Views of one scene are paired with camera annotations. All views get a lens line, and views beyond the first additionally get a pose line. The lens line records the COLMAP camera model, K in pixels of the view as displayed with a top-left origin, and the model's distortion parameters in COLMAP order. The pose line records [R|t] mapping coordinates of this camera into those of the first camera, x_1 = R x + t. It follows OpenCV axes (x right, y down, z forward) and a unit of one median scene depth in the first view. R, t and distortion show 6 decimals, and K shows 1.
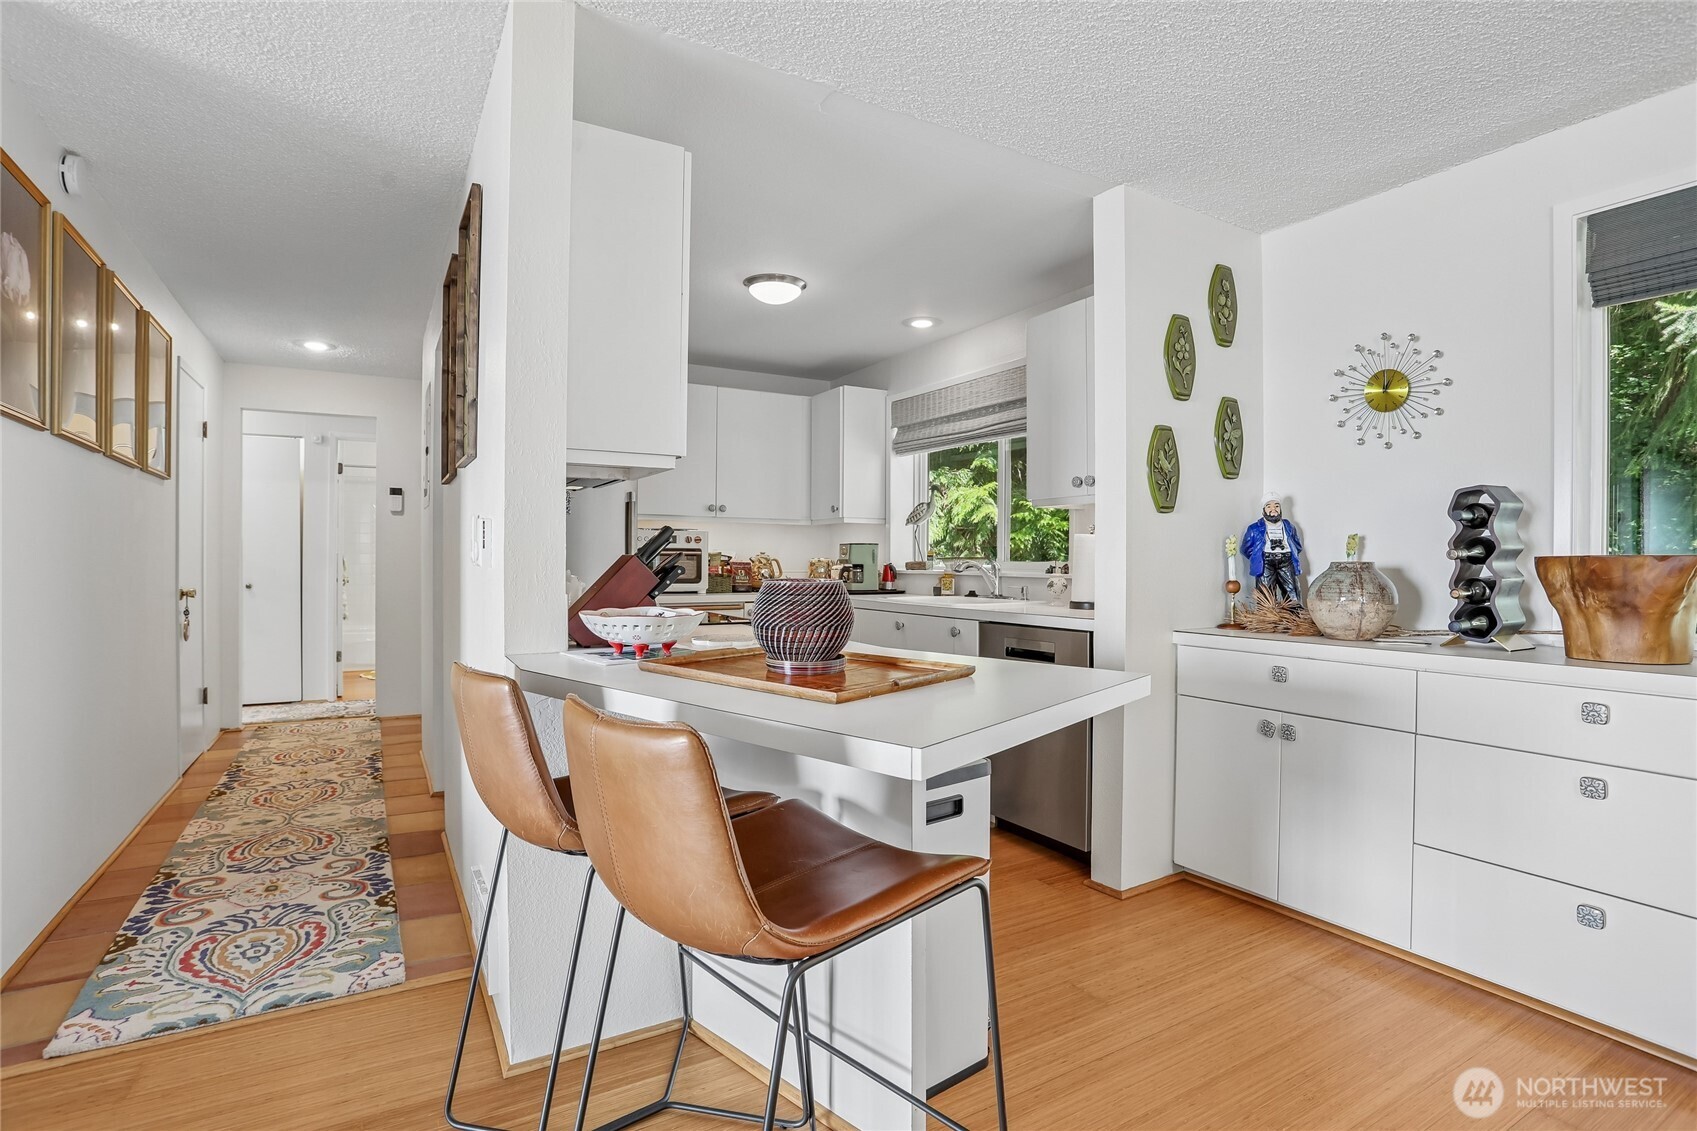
lens RADIAL K [[821.6, 0, 864.3], [0, 821.6, 573.2], [0, 0, 1]] dist [-0.067452, 0.027100]
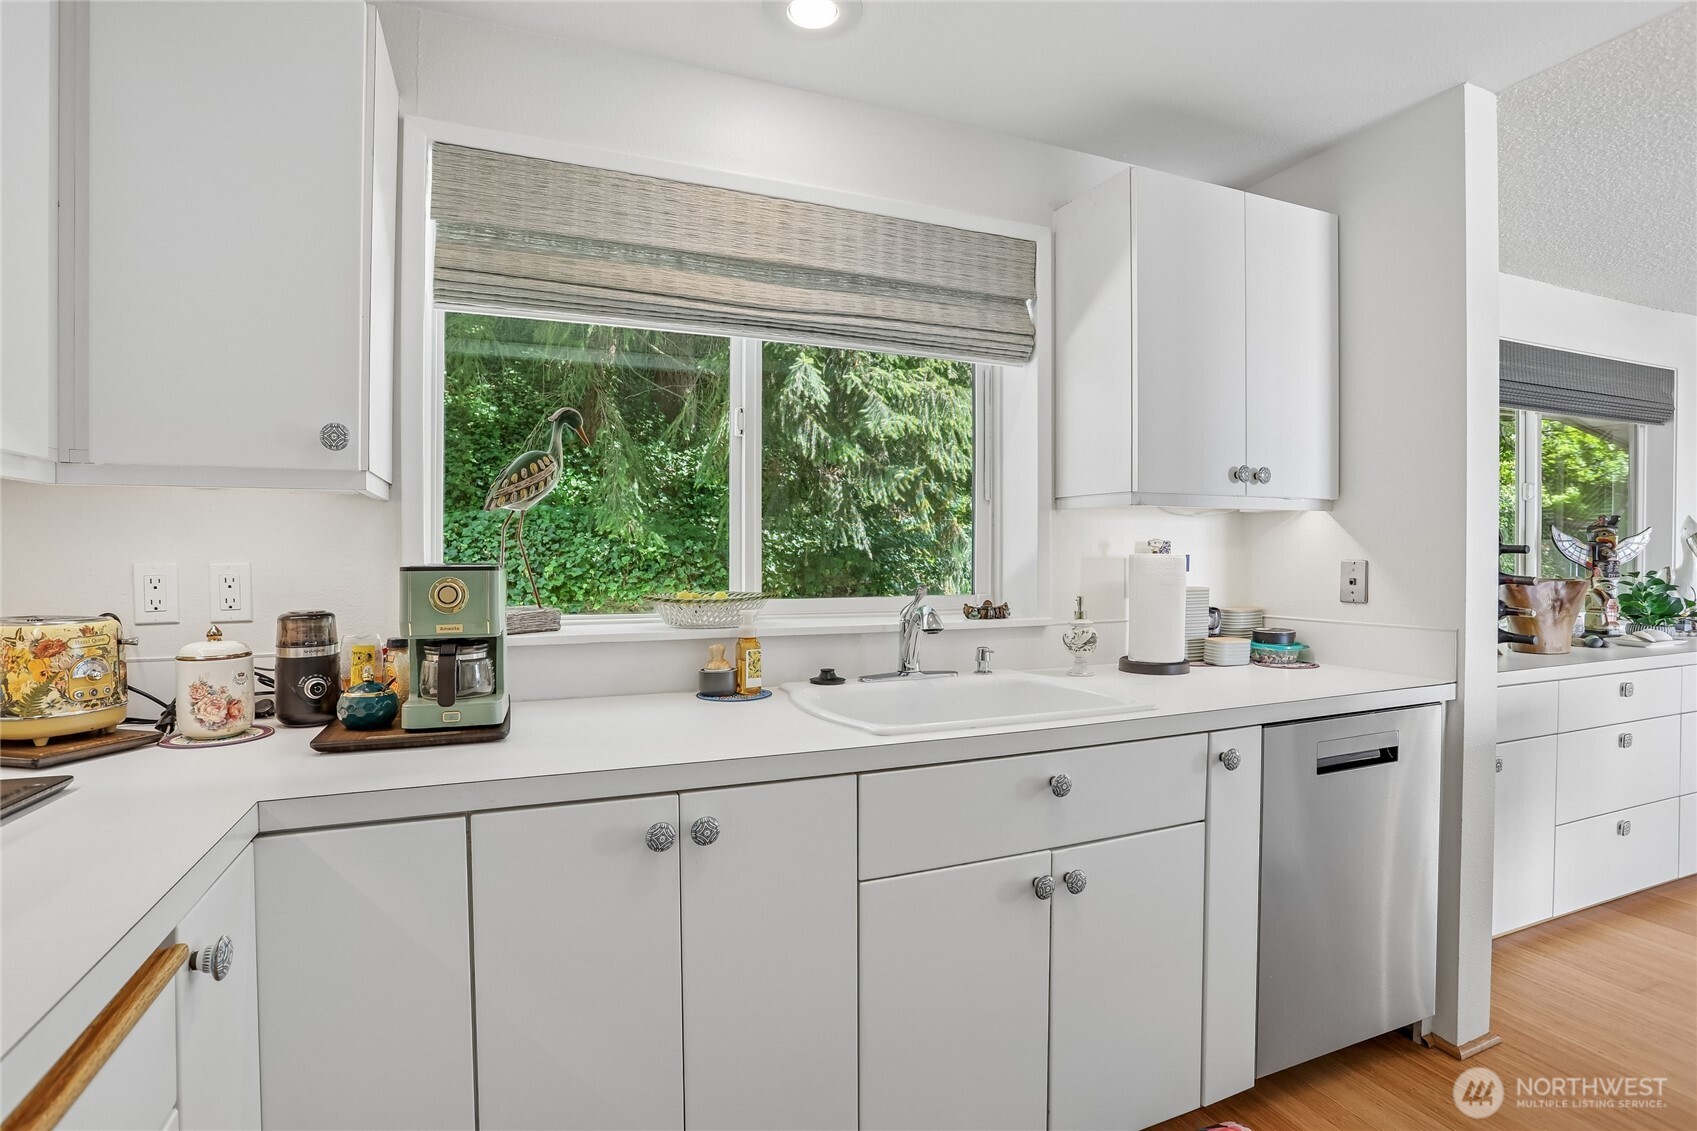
lens RADIAL K [[855.3, 0, 857.0], [0, 855.3, 563.7], [0, 0, 1]] dist [-0.046514, 0.000114]
pose [[0.155881, -0.020590, 0.987561, -0.293316], [0.016704, 0.999695, 0.018207, -0.039676], [-0.987635, 0.013658, 0.156178, 0.806700]]
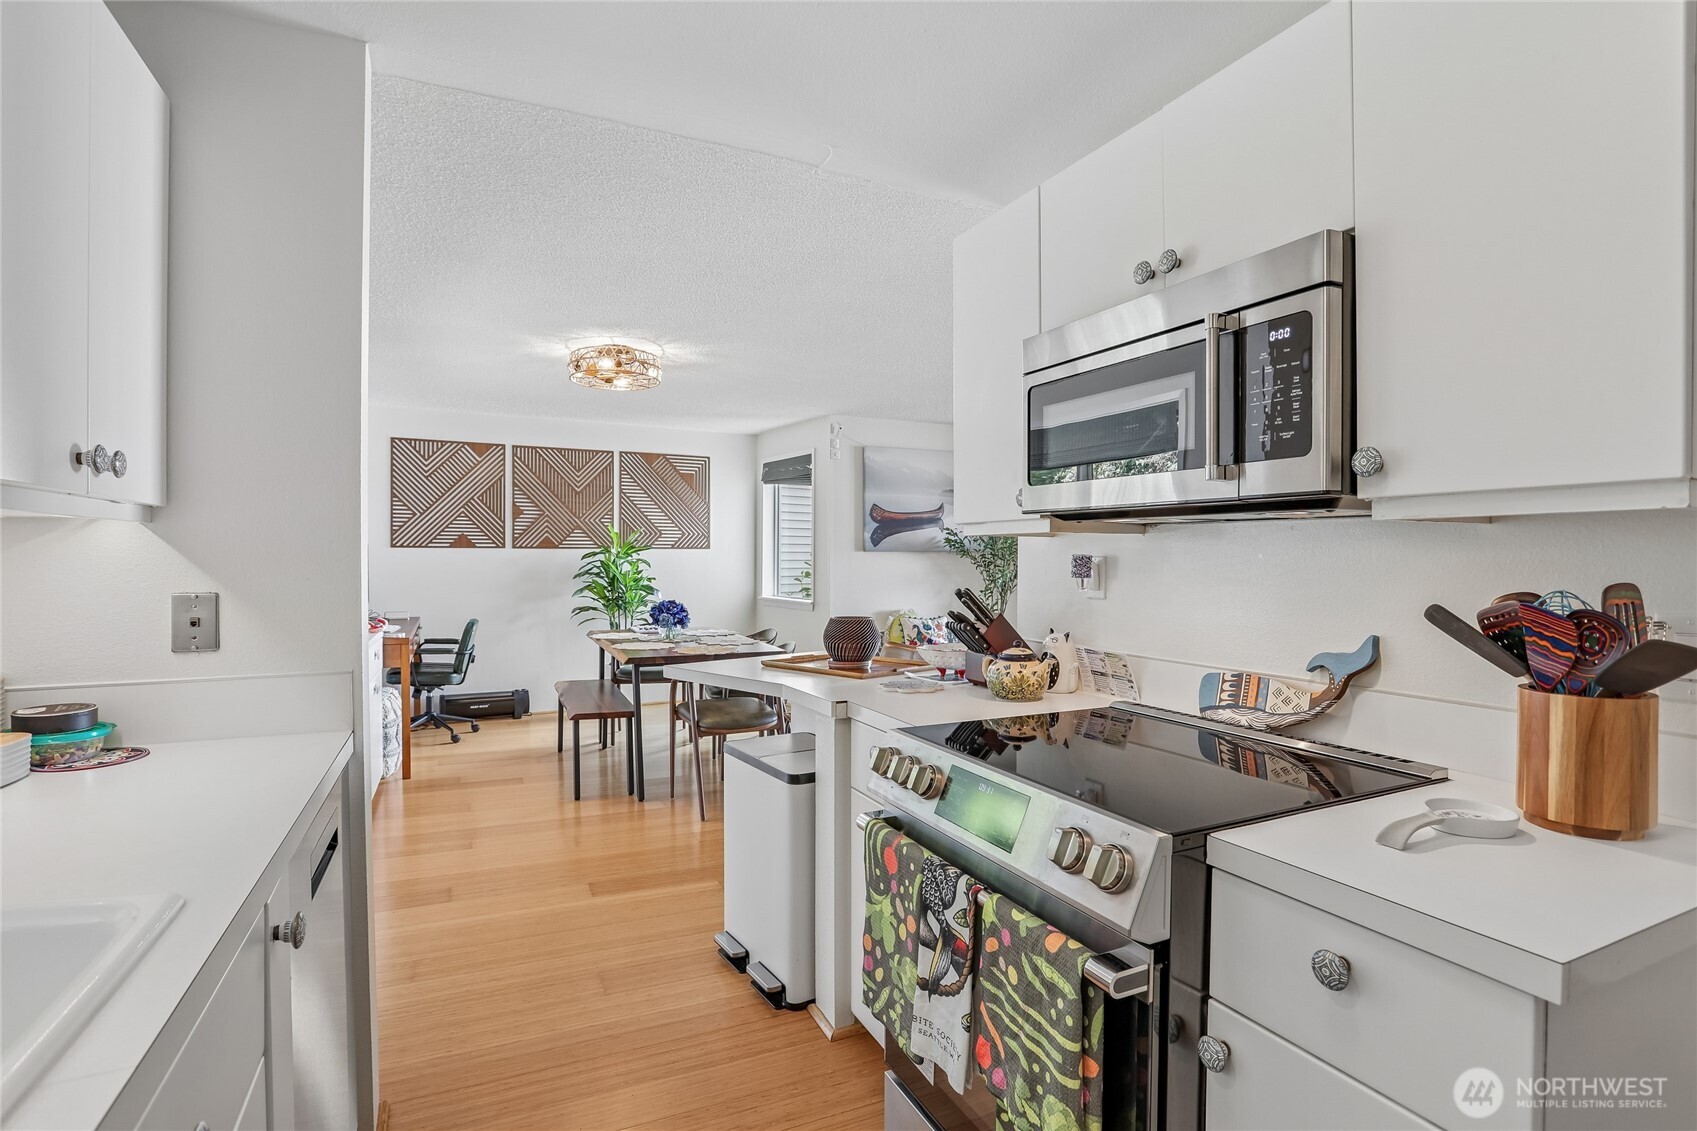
lens RADIAL K [[855.3, 0, 857.0], [0, 855.3, 563.7], [0, 0, 1]] dist [-0.046514, 0.000114]
pose [[-0.994428, -0.006712, 0.105200, -0.090520], [-0.003522, 0.999529, 0.030480, -0.050716], [-0.105355, 0.029940, -0.993984, 0.904022]]
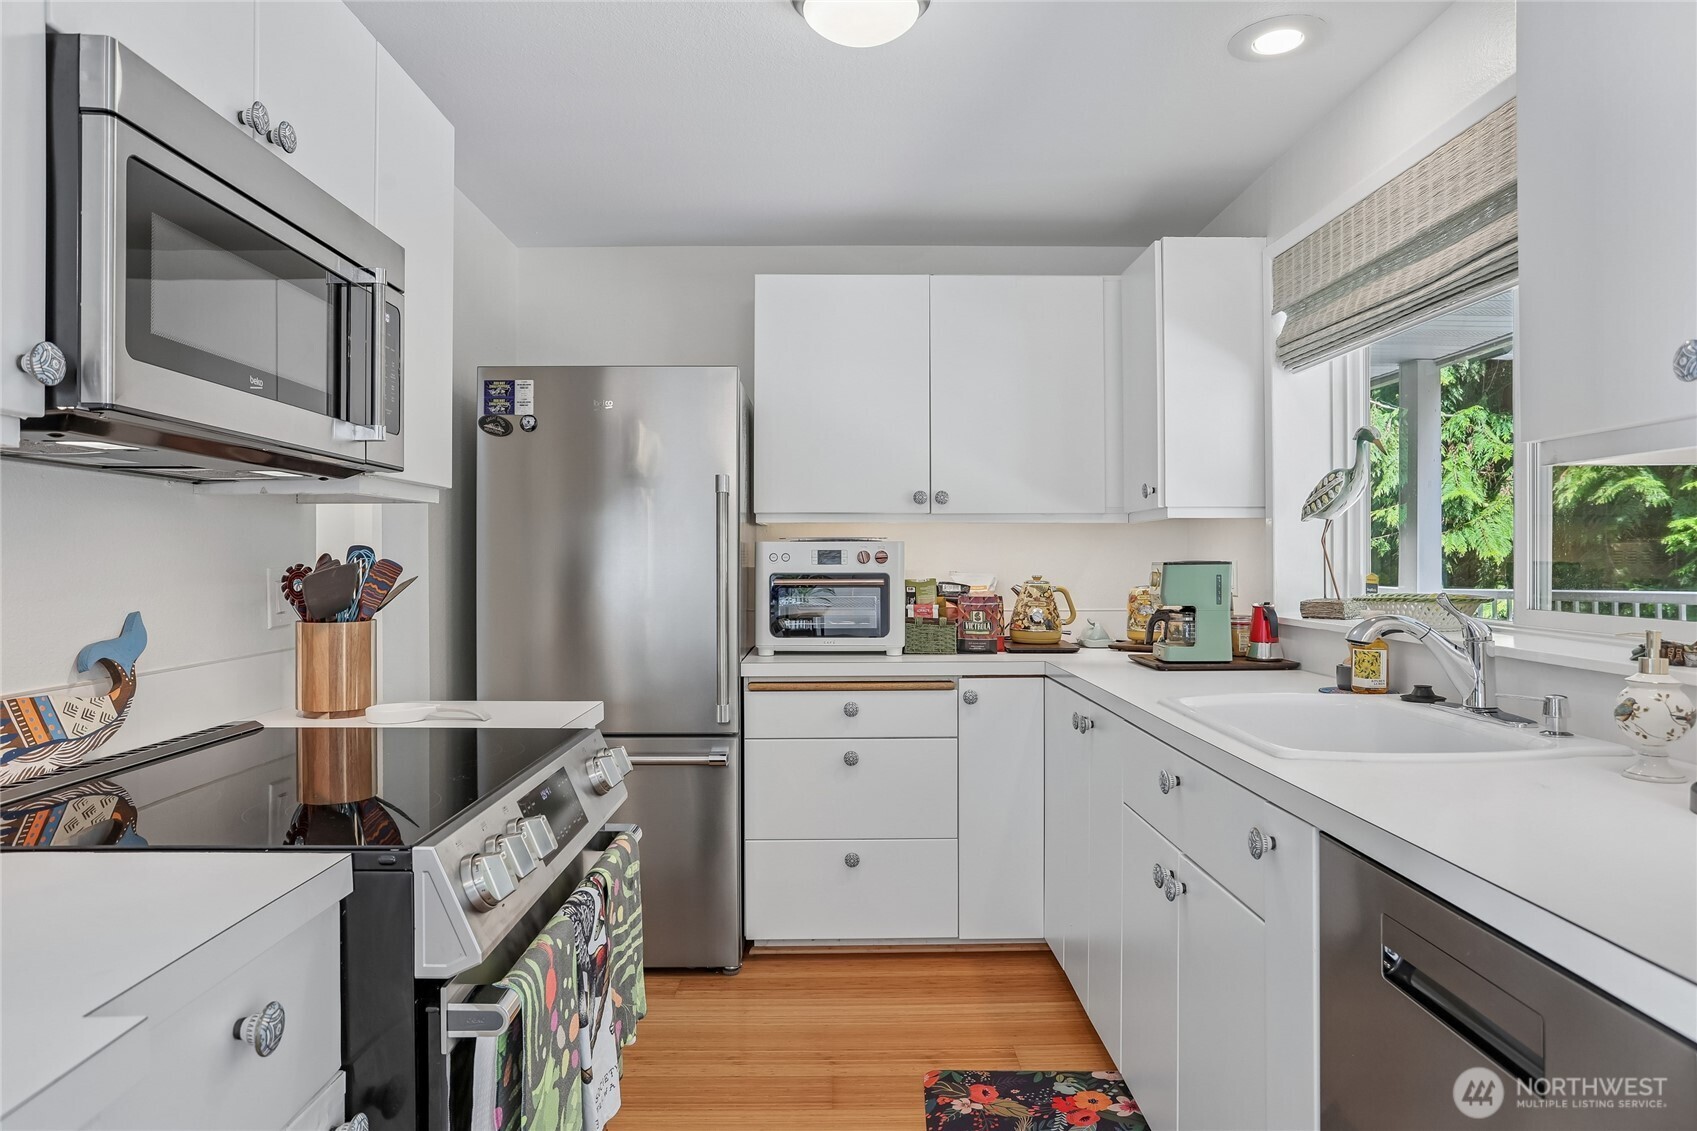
lens RADIAL K [[1039.9, 0, 851.9], [0, 1039.9, 558.4], [0, 0, 1]] dist [-0.051807, 0.045740]
pose [[0.862855, -0.007947, -0.505390, 0.126931], [-0.002403, 0.999801, -0.019823, -0.025540], [0.505446, 0.018319, 0.862664, 0.384606]]
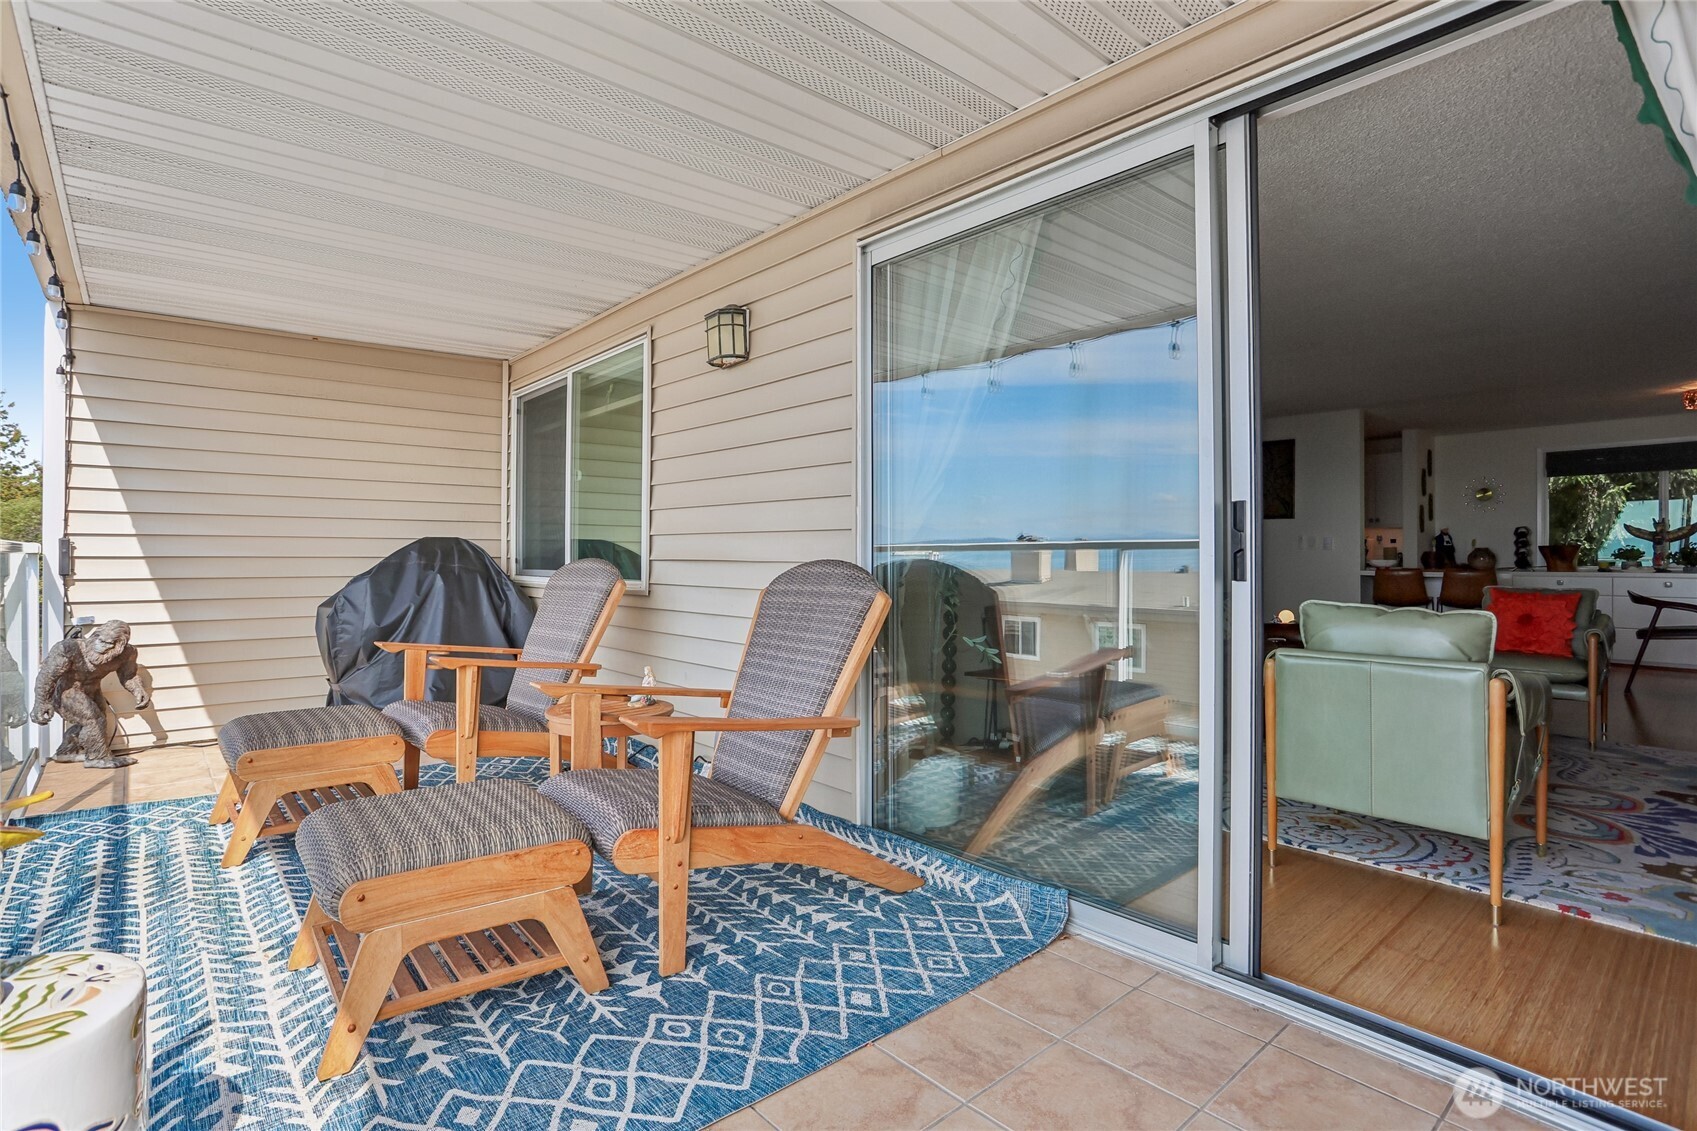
lens RADIAL K [[832.8, 0, 857.0], [0, 832.8, 550.6], [0, 0, 1]] dist [-0.078422, 0.037103]
pose [[0.985104, -0.000395, 0.171959, -1.290211], [0.004853, 0.999663, -0.025503, 0.035322], [-0.171891, 0.025958, 0.984774, -0.939617]]
